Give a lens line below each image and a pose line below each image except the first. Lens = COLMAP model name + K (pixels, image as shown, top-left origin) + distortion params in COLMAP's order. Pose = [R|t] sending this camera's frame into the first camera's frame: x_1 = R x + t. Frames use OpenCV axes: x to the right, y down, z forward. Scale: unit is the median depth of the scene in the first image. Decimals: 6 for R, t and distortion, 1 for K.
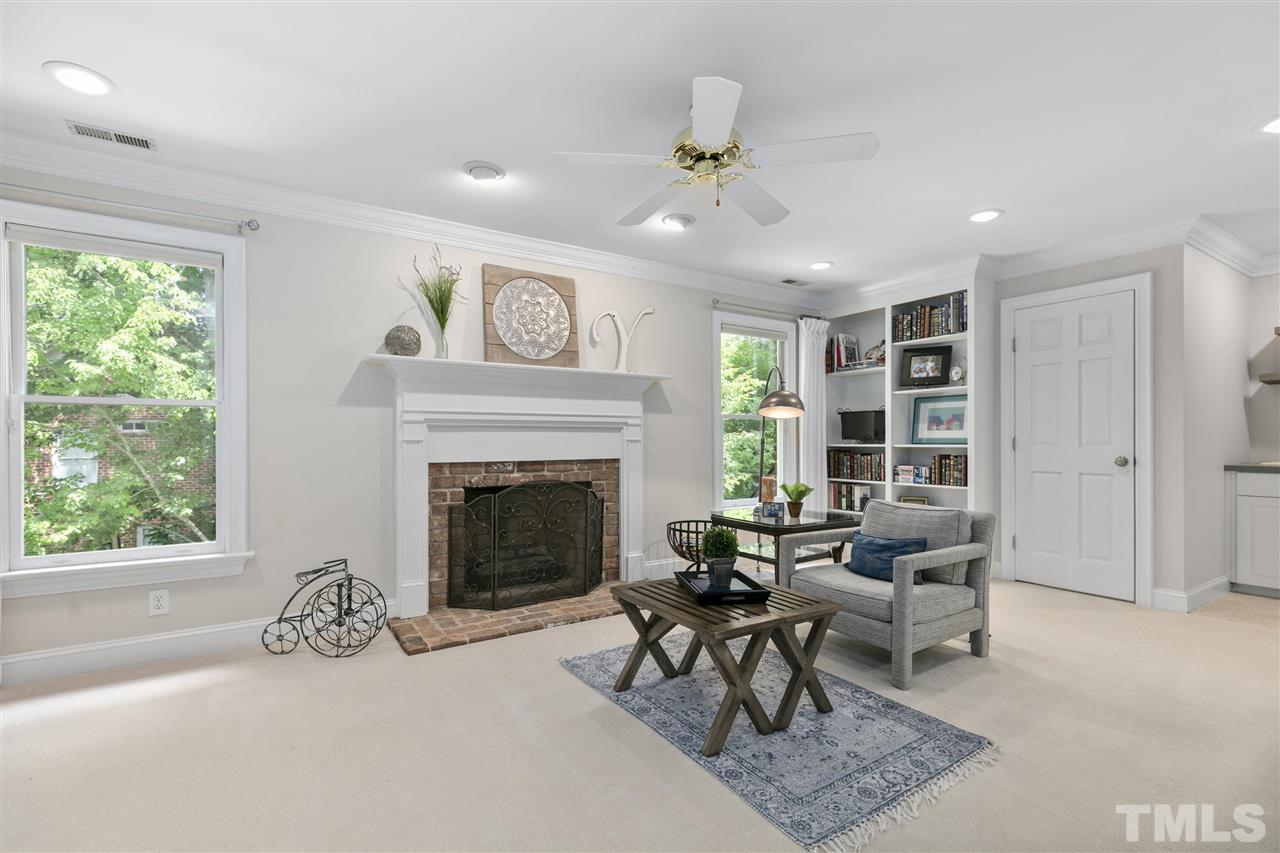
lens RADIAL K [[588.2, 0, 634.3], [0, 588.2, 437.1], [0, 0, 1]] dist [0.000052, 0.000154]
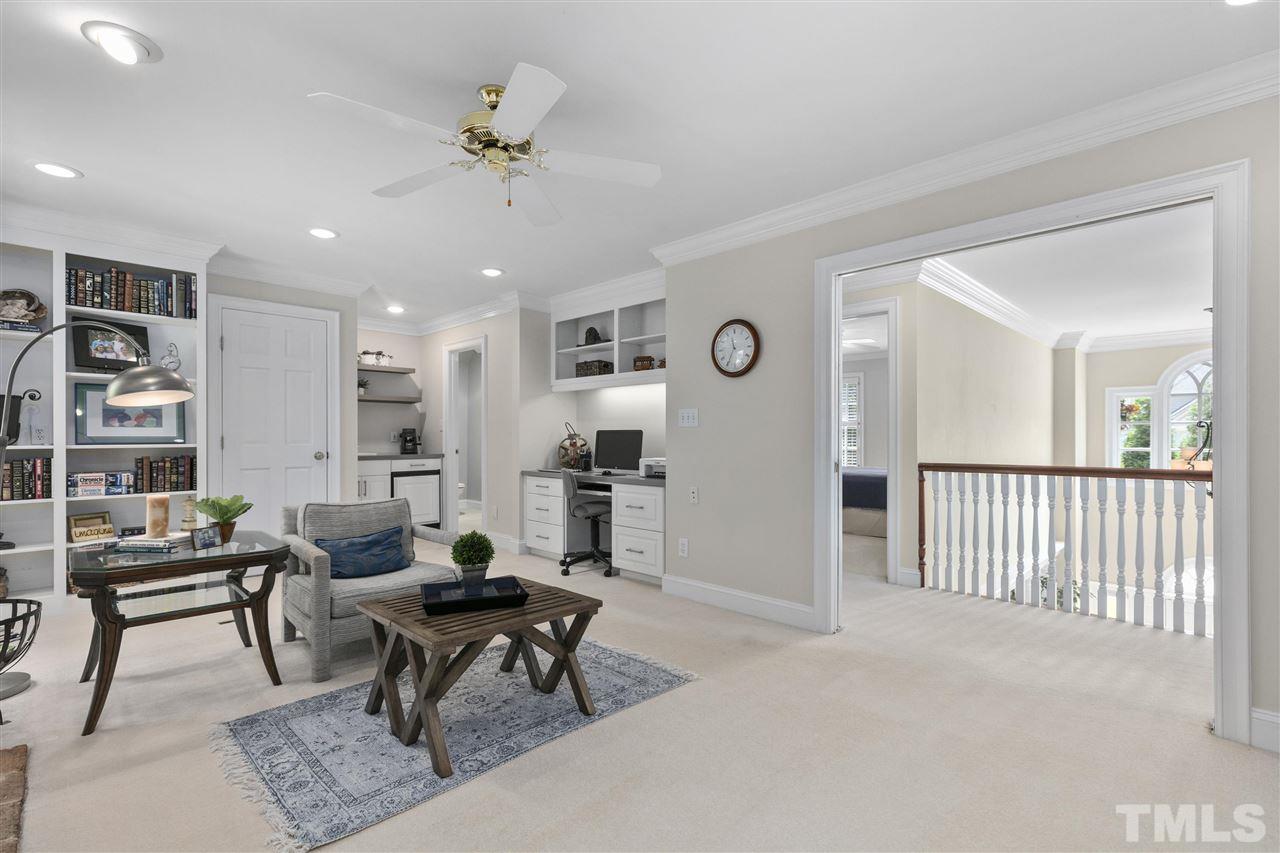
lens RADIAL K [[588.2, 0, 631.7], [0, 588.2, 432.2], [0, 0, 1]] dist [0.000052, 0.000154]
pose [[-0.211116, 0.009109, 0.977419, -0.438820], [-0.004062, 0.999940, -0.010196, 0.000993], [-0.977453, -0.006122, -0.211066, 0.502592]]
